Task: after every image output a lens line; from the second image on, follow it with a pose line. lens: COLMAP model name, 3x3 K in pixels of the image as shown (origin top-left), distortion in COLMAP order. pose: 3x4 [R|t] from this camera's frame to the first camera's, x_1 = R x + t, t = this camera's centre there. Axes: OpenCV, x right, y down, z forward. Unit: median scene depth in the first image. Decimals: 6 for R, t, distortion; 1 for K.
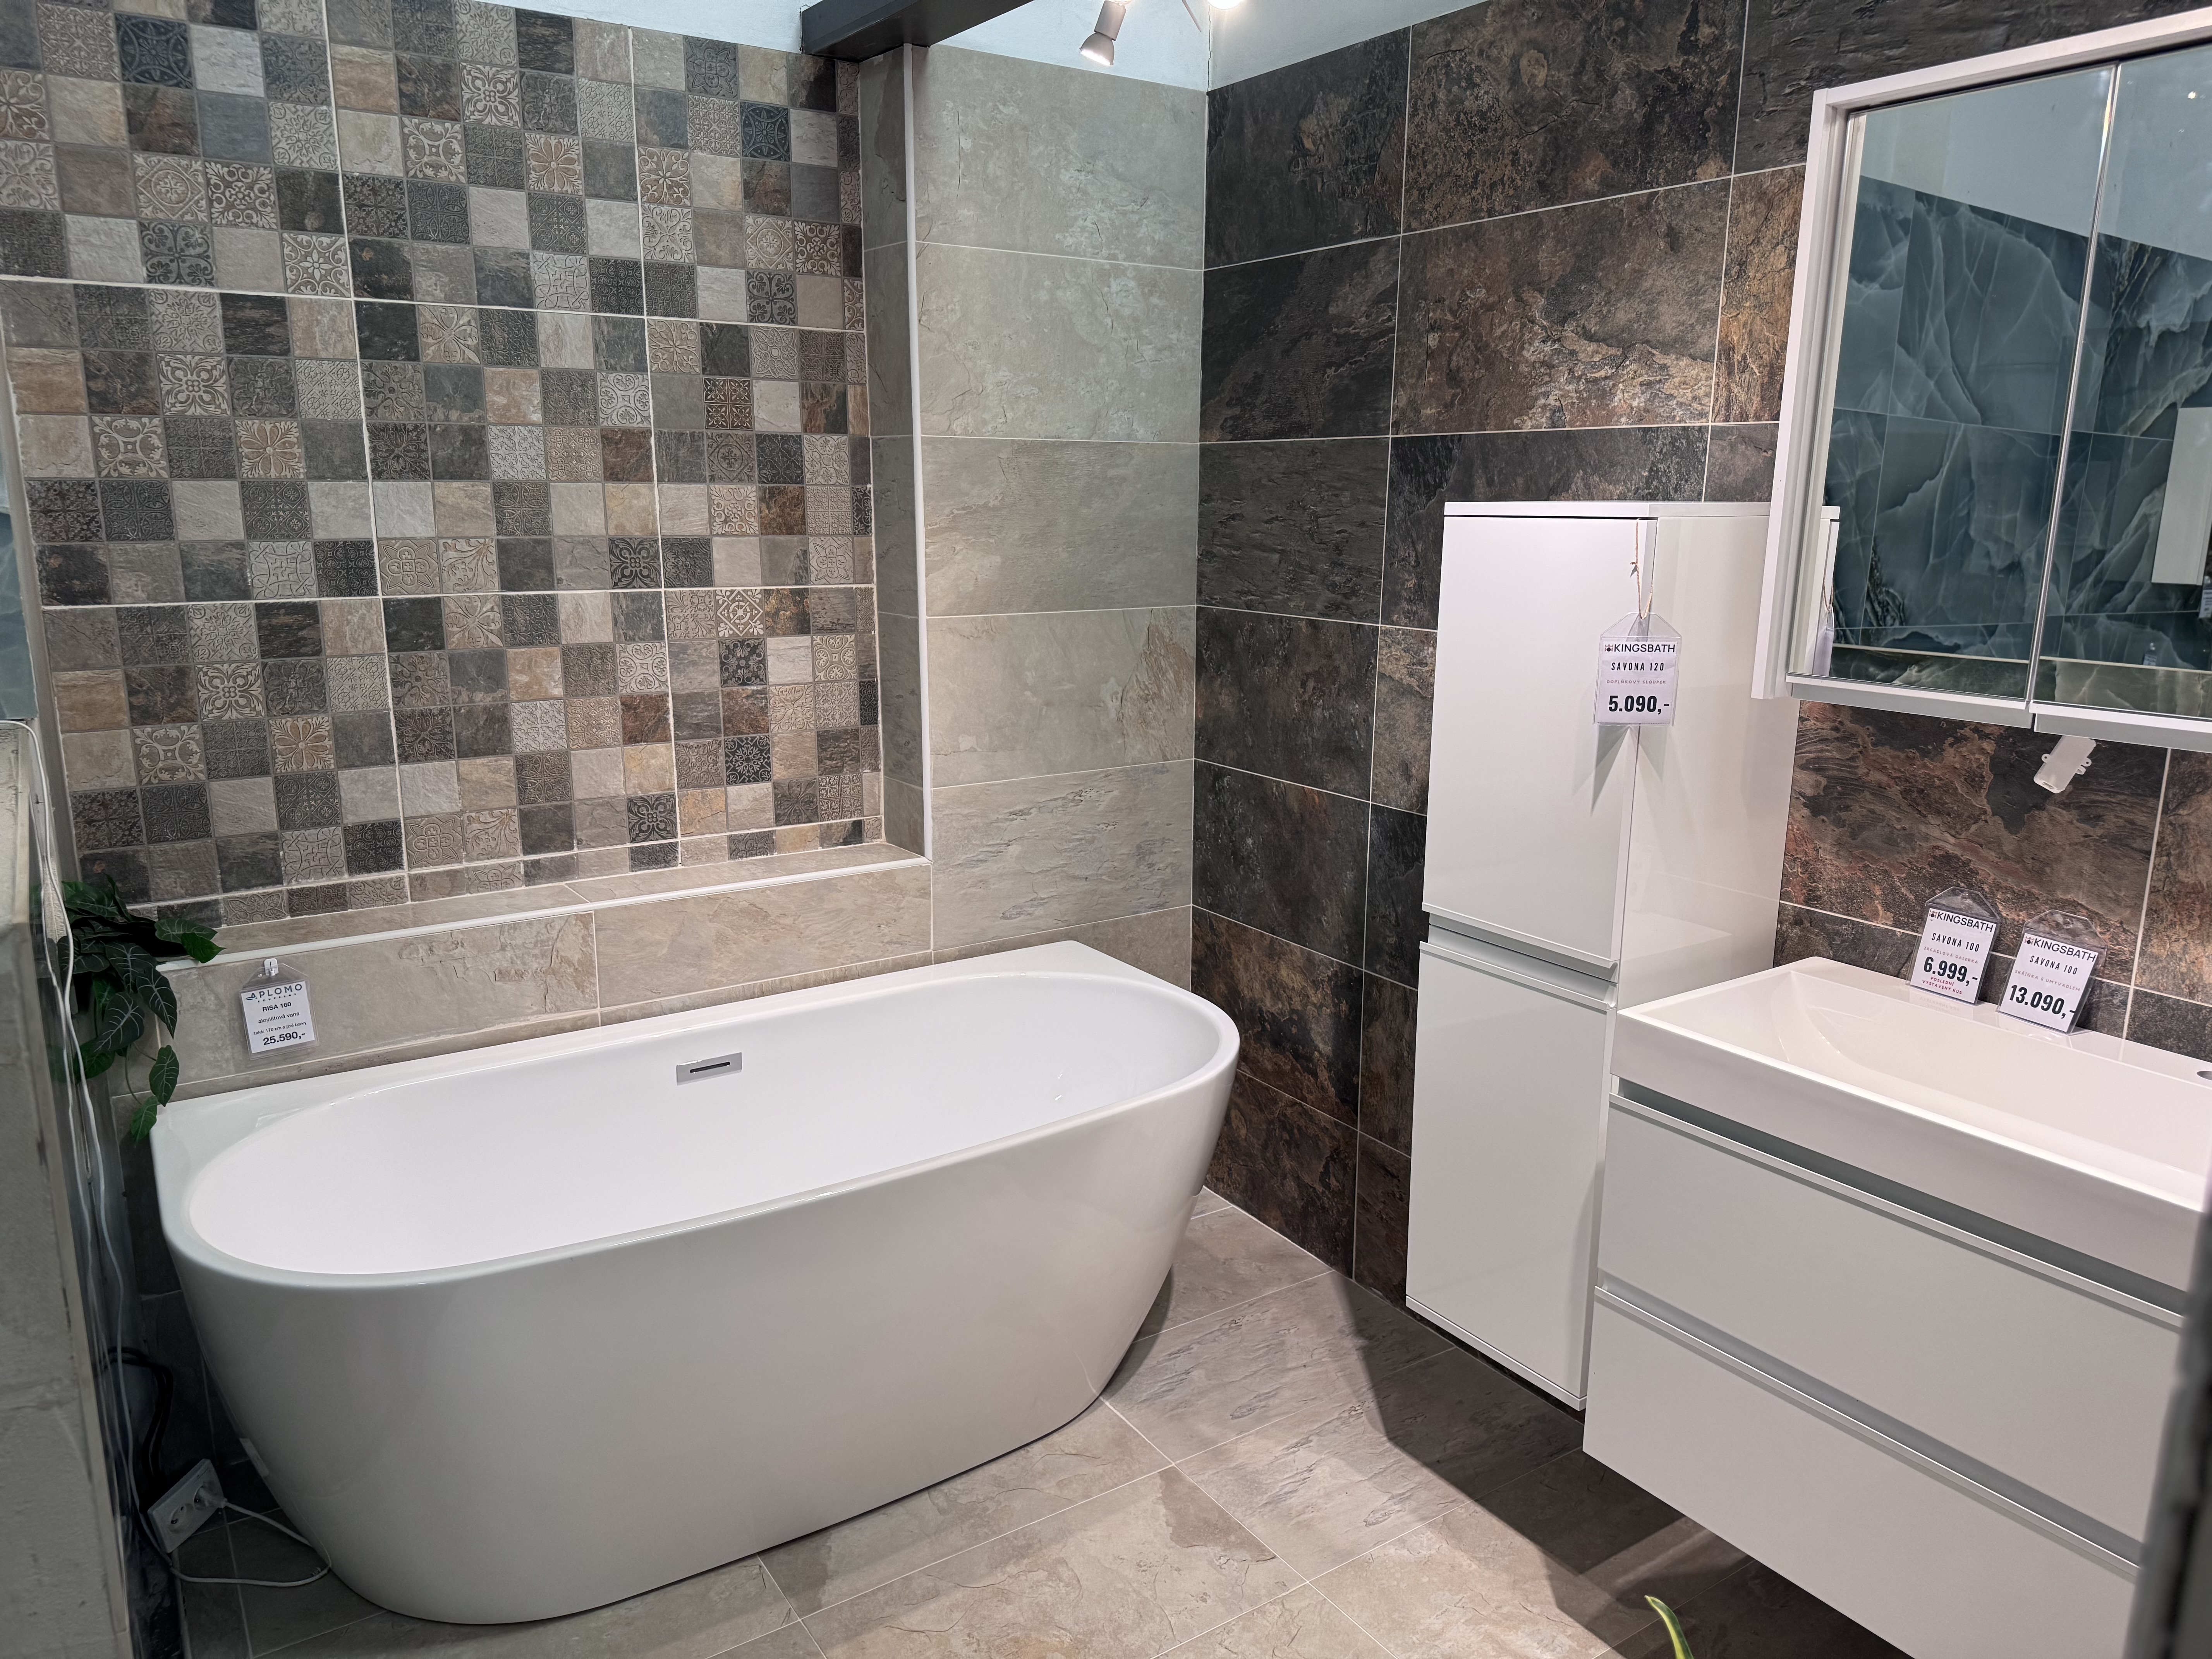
lens RADIAL K [[1565.6, 0, 1051.9], [0, 1565.6, 874.6], [0, 0, 1]] dist [0.032135, -0.038726]
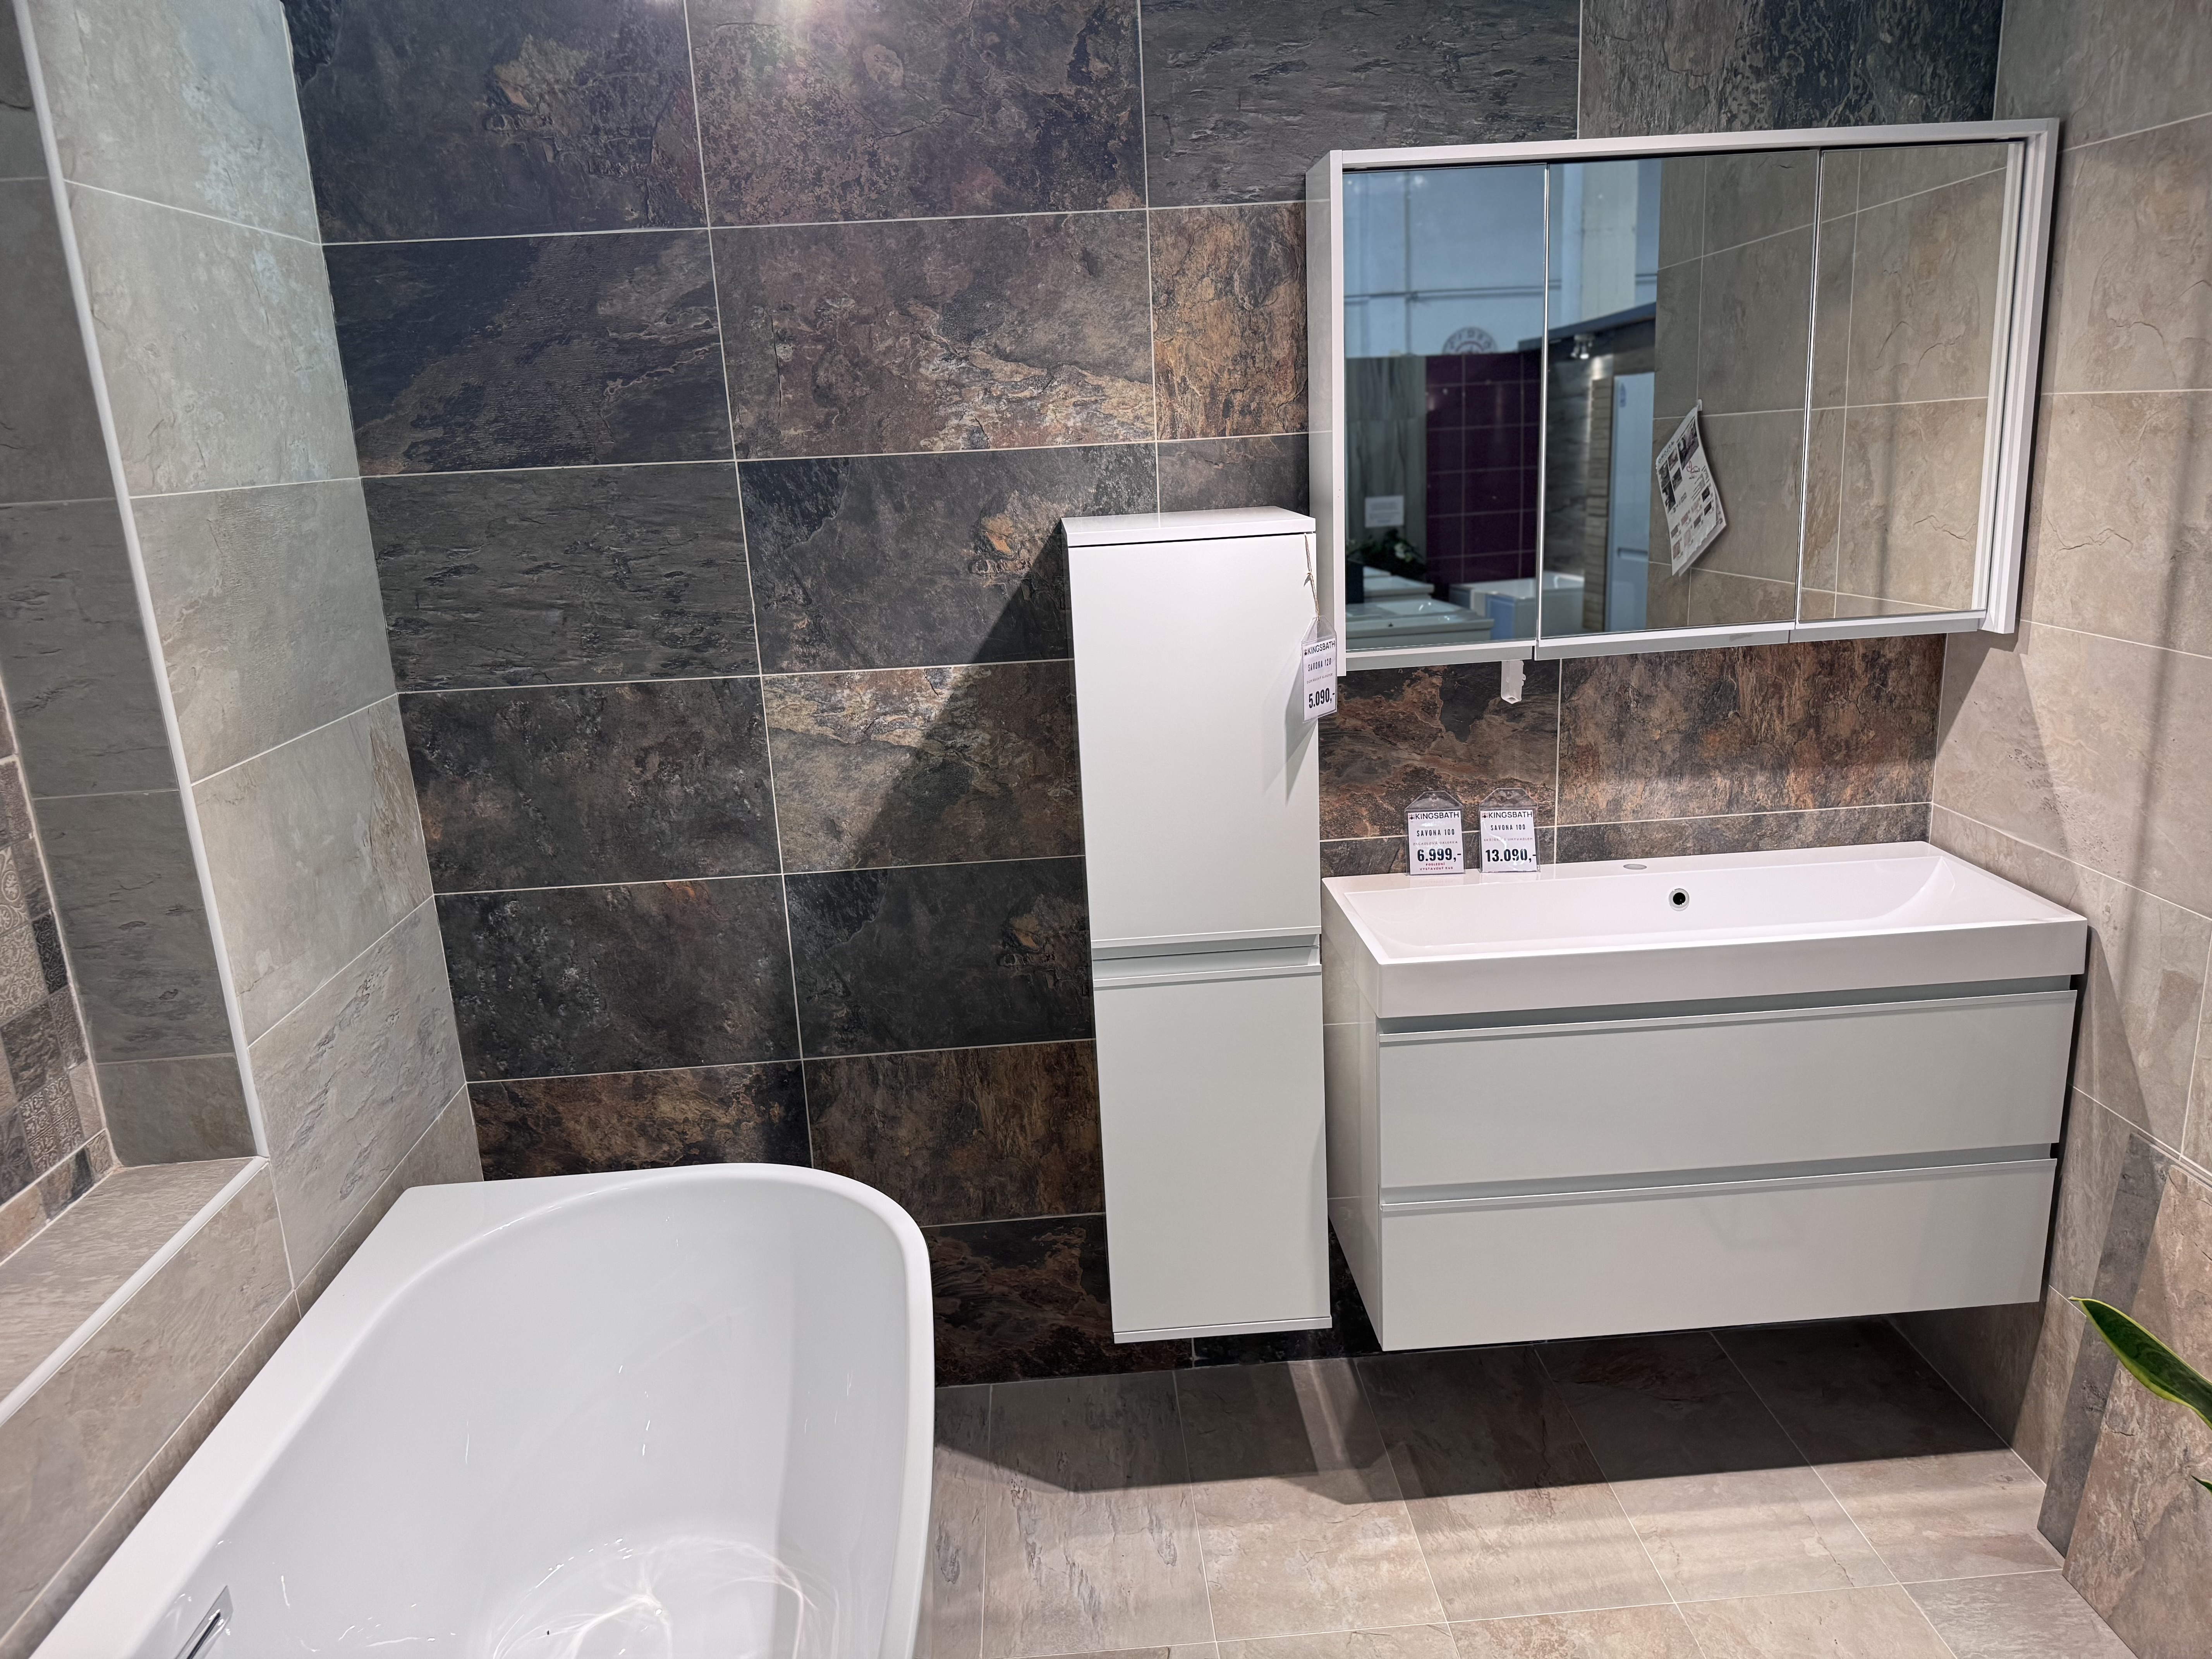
lens RADIAL K [[1565.6, 0, 1119.6], [0, 1565.6, 851.7], [0, 0, 1]] dist [0.032135, -0.038726]
pose [[0.488407, -0.261519, 0.832506, -0.458321], [0.260997, 0.954142, 0.146610, -0.145909], [-0.832670, 0.145676, 0.534266, 0.395193]]
